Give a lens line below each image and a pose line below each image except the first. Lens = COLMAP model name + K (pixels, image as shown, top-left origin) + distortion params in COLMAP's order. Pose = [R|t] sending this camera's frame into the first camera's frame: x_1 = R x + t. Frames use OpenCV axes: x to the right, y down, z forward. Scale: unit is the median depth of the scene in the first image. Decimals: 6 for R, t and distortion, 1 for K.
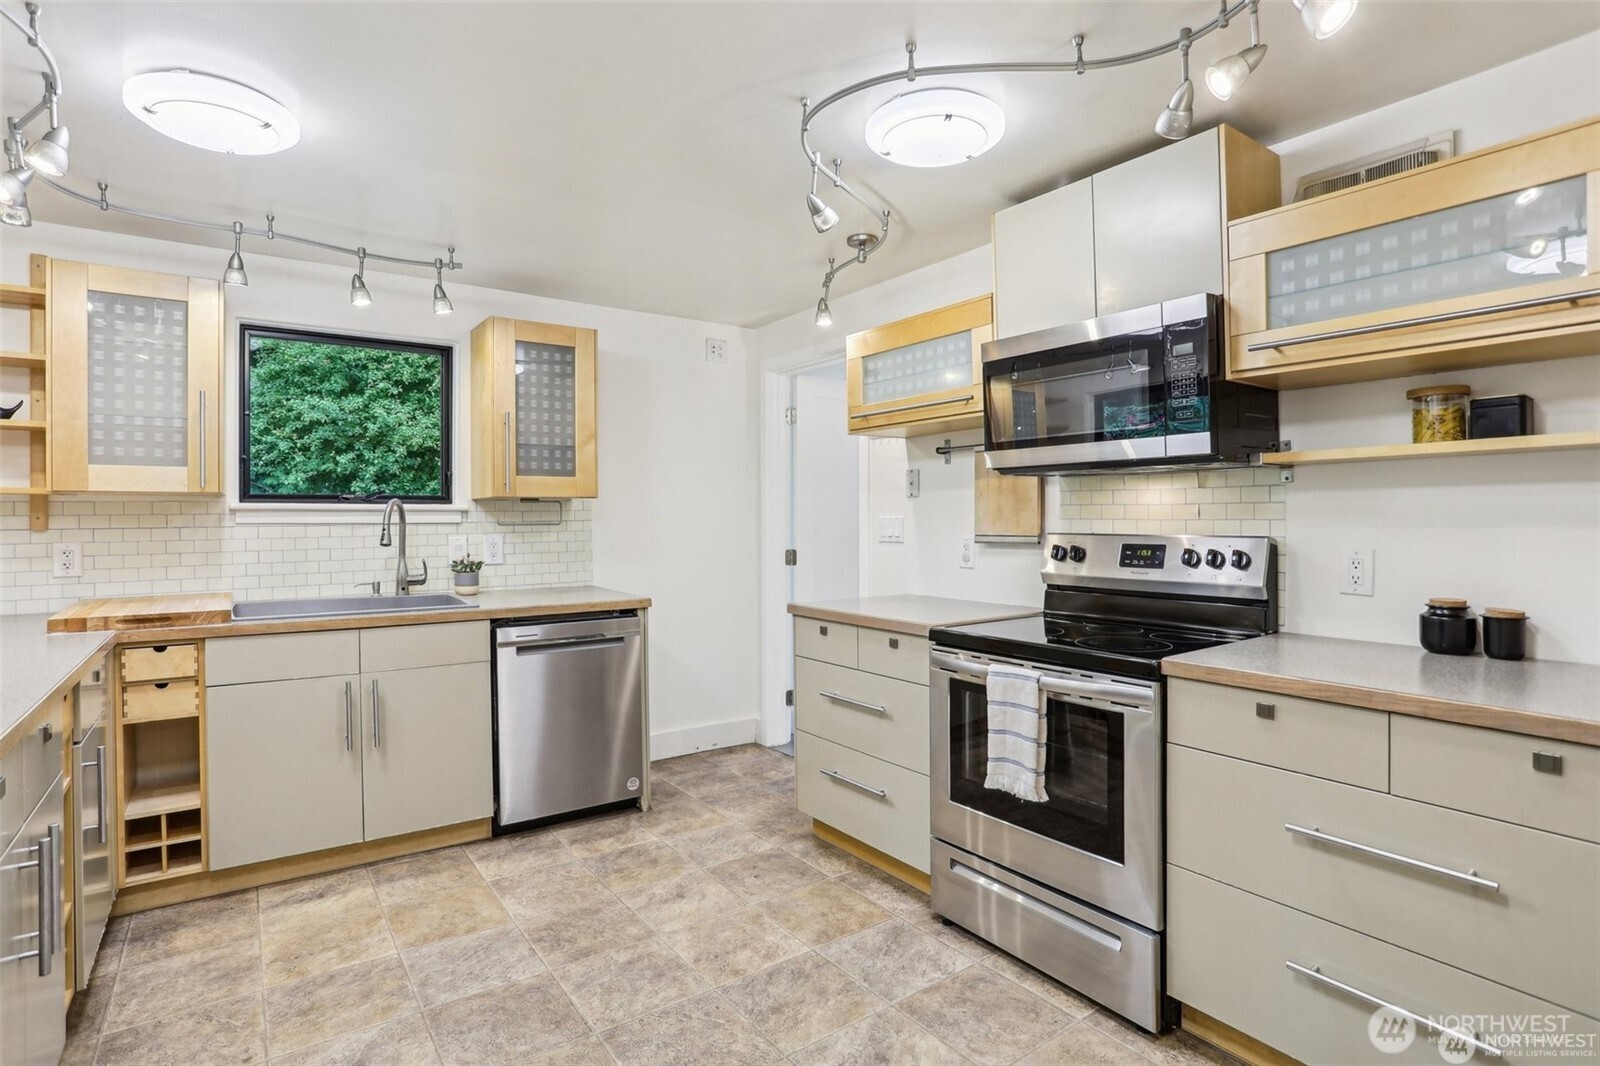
lens RADIAL K [[800.5, 0, 793.5], [0, 800.5, 531.8], [0, 0, 1]] dist [-0.002604, 0.000507]
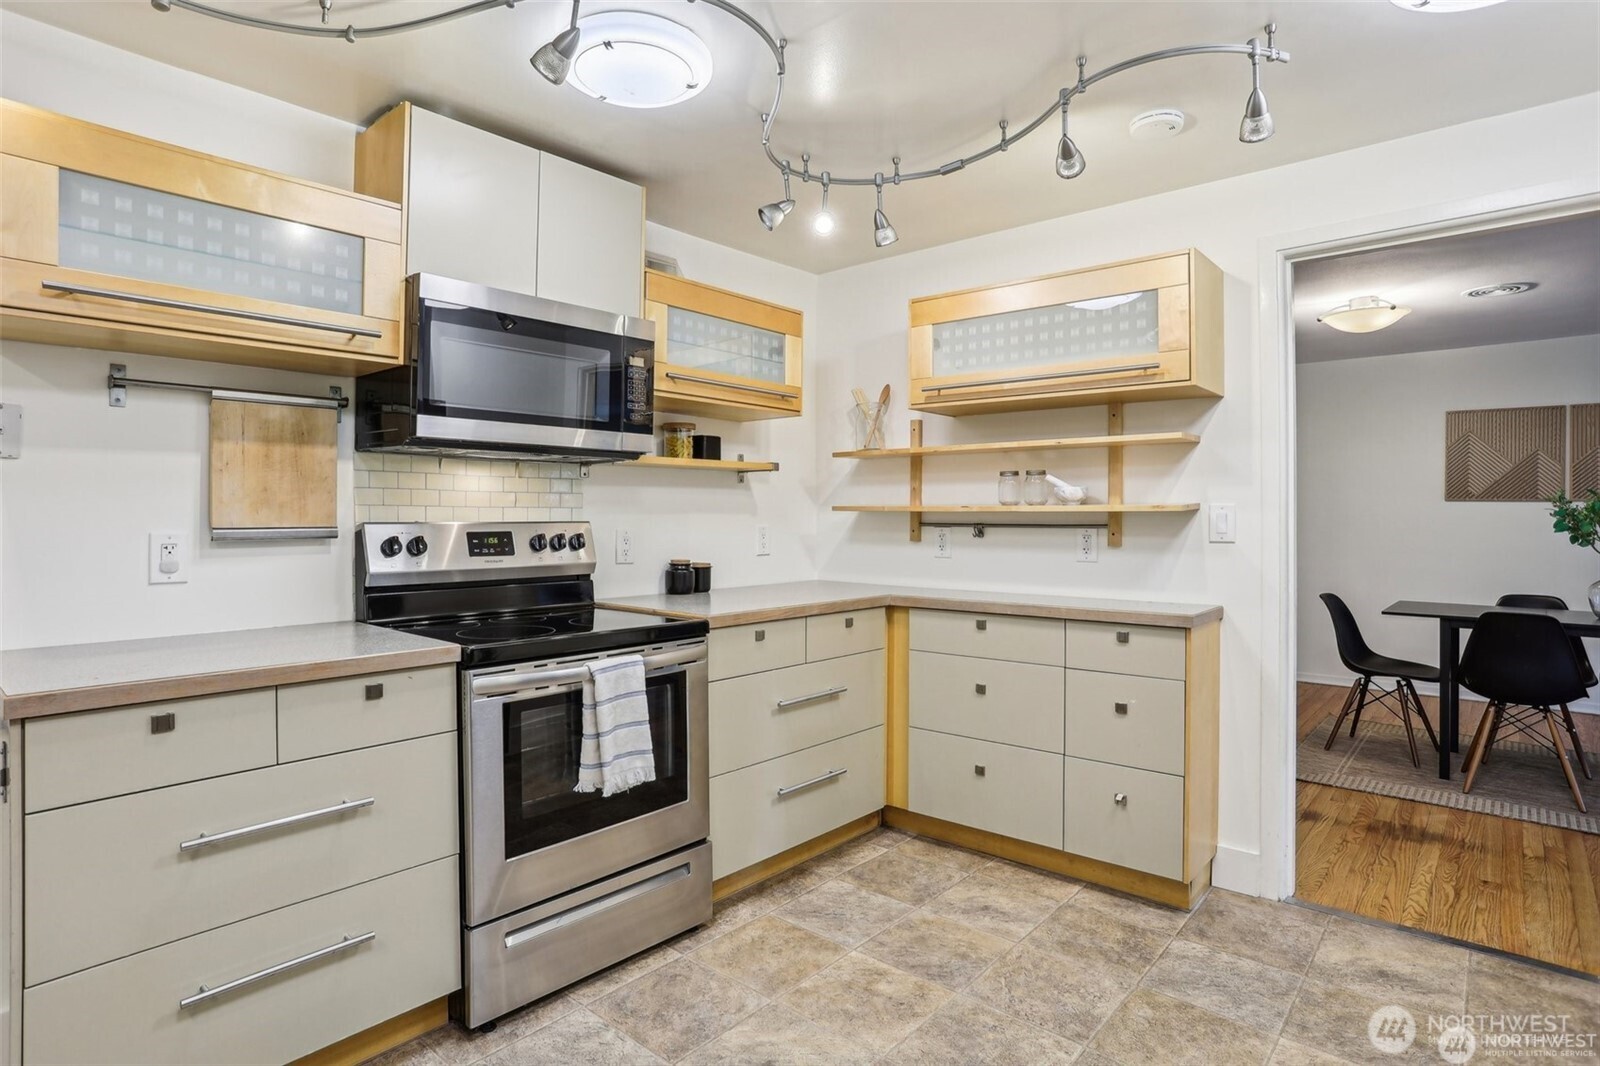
lens RADIAL K [[840.6, 0, 770.7], [0, 840.6, 527.5], [0, 0, 1]] dist [-0.028243, 0.001538]
pose [[-0.207971, -0.017866, 0.977972, -0.704238], [0.011547, 0.999719, 0.020719, -0.007758], [-0.978067, 0.015602, -0.207706, 0.982951]]
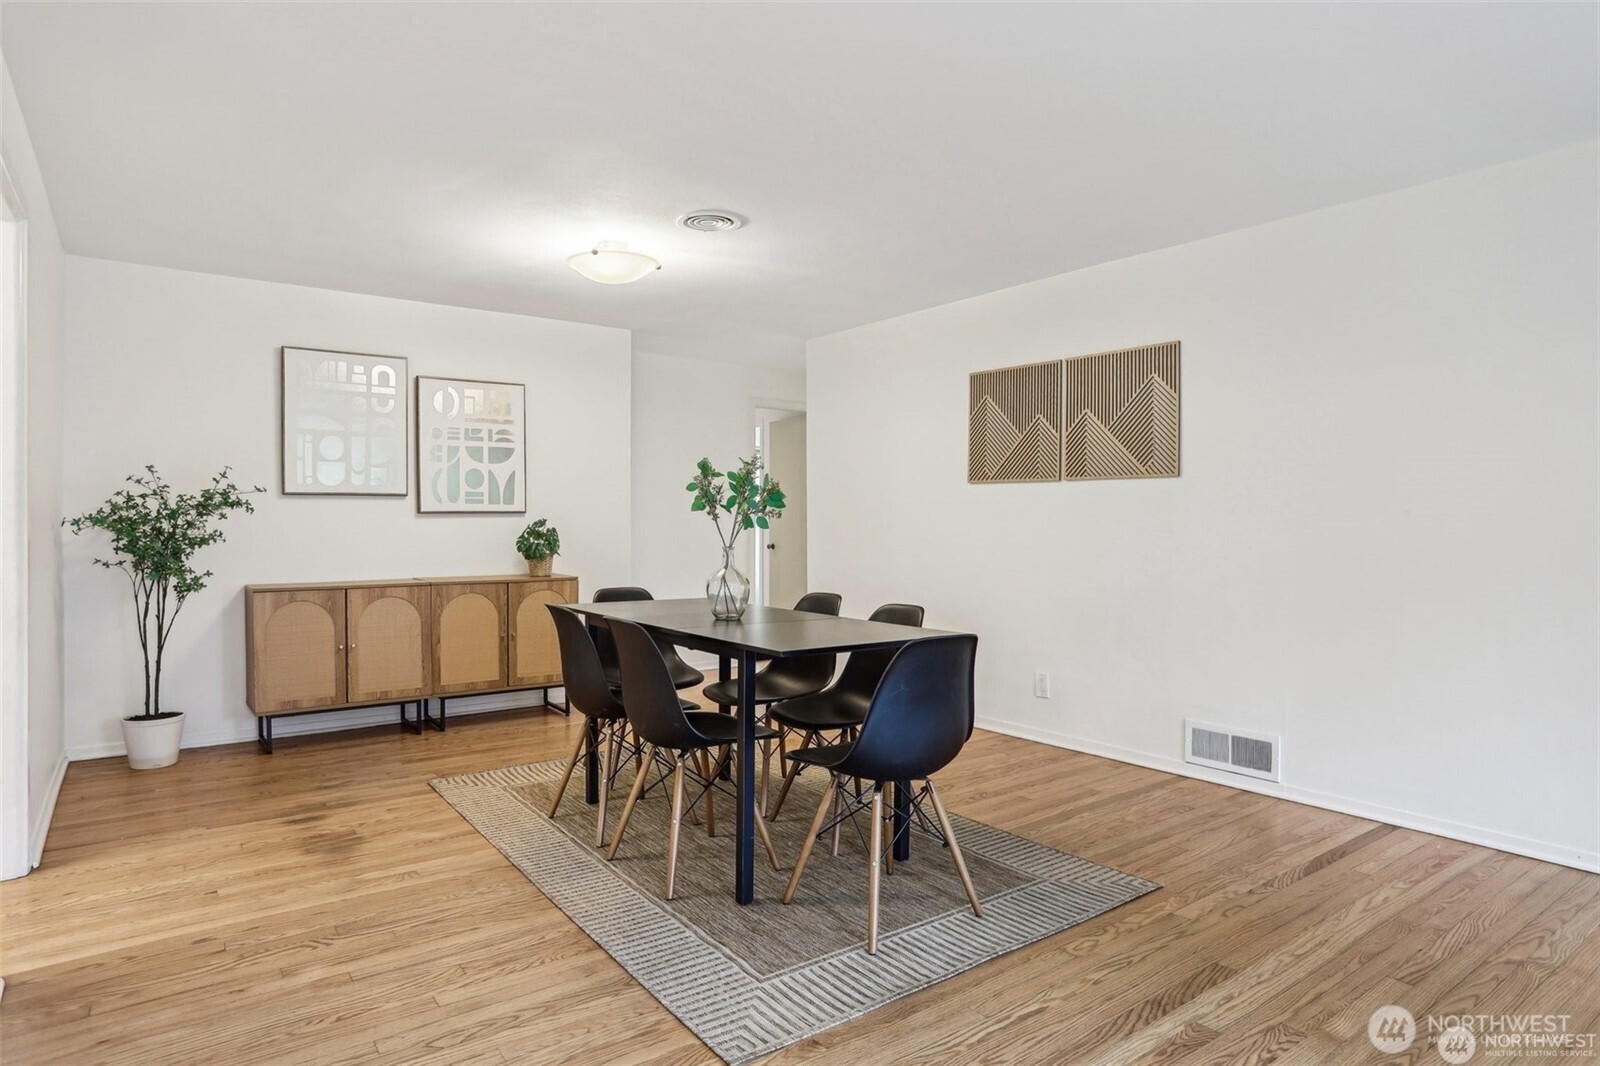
lens RADIAL K [[888.3, 0, 800.0], [0, 888.3, 533.0], [0, 0, 1]] dist [-0.021507, -0.000546]
pose [[-0.015378, -0.010188, 0.999830, -0.814267], [0.014485, 0.999841, 0.010411, 0.043816], [-0.999777, 0.014643, -0.015228, -0.177856]]
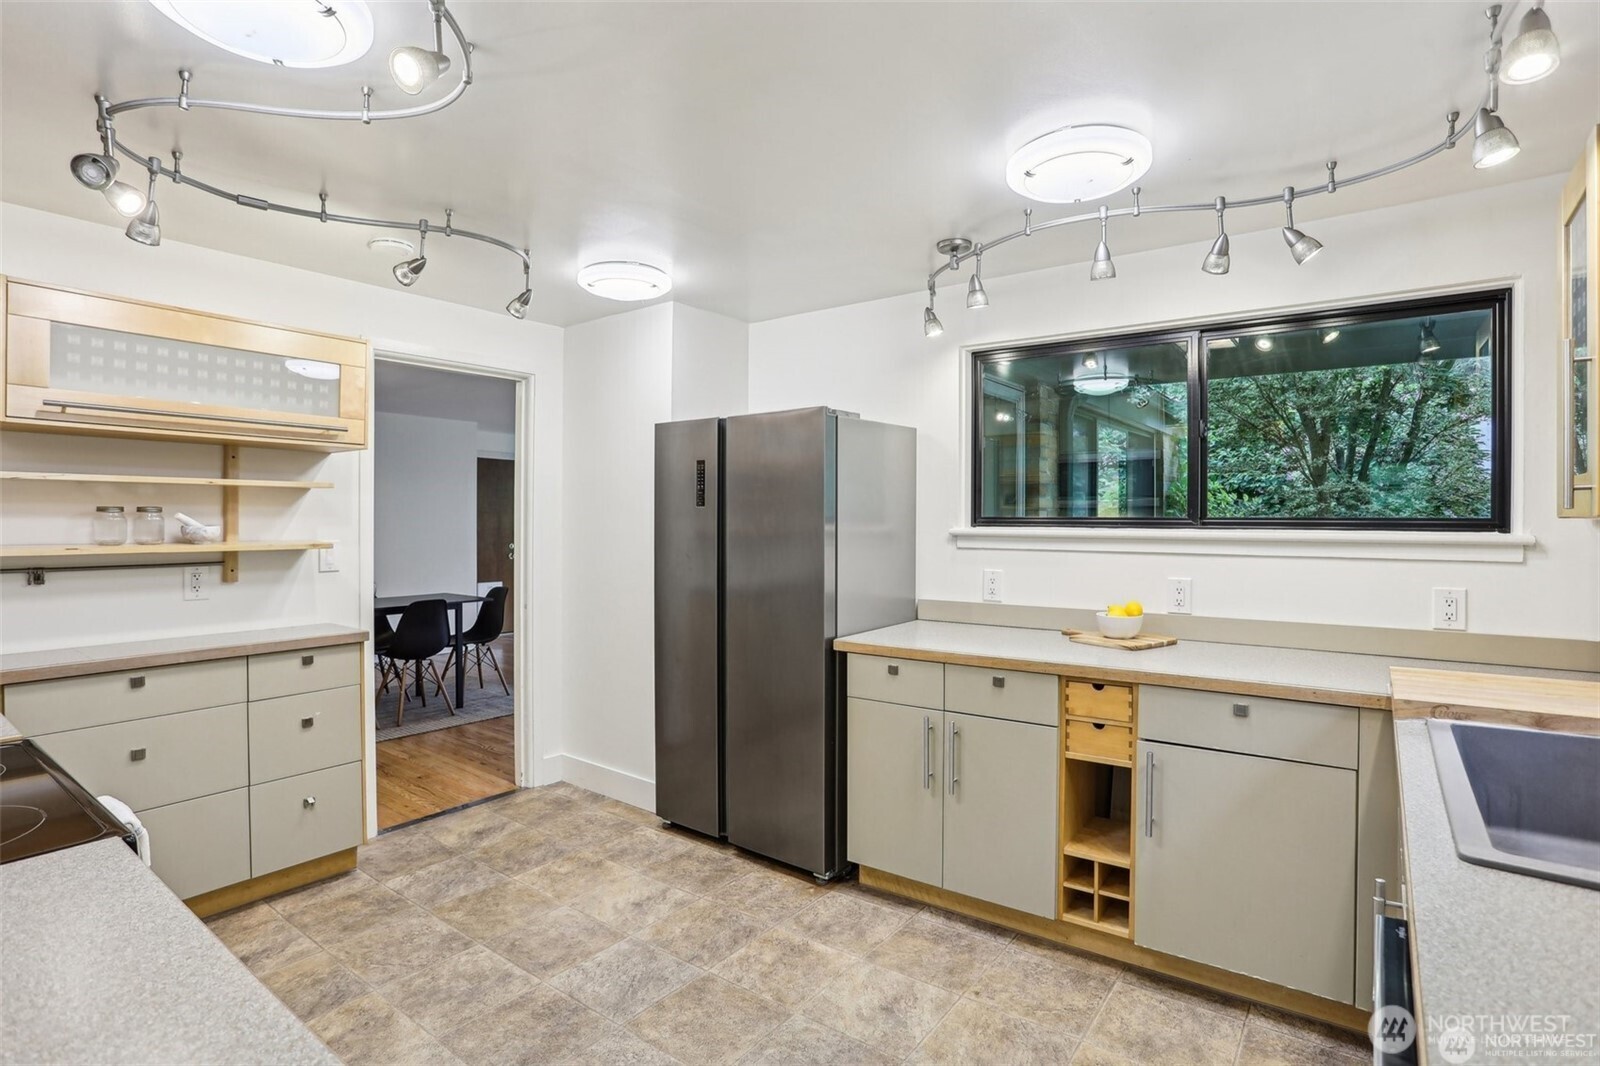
lens RADIAL K [[789.4, 0, 802.0], [0, 789.4, 522.7], [0, 0, 1]] dist [-0.043062, 0.000003]
pose [[-0.953811, -0.002137, -0.300401, -0.331935], [-0.007078, 0.999857, 0.015360, -0.042370], [0.300326, 0.016777, -0.953689, 1.374699]]
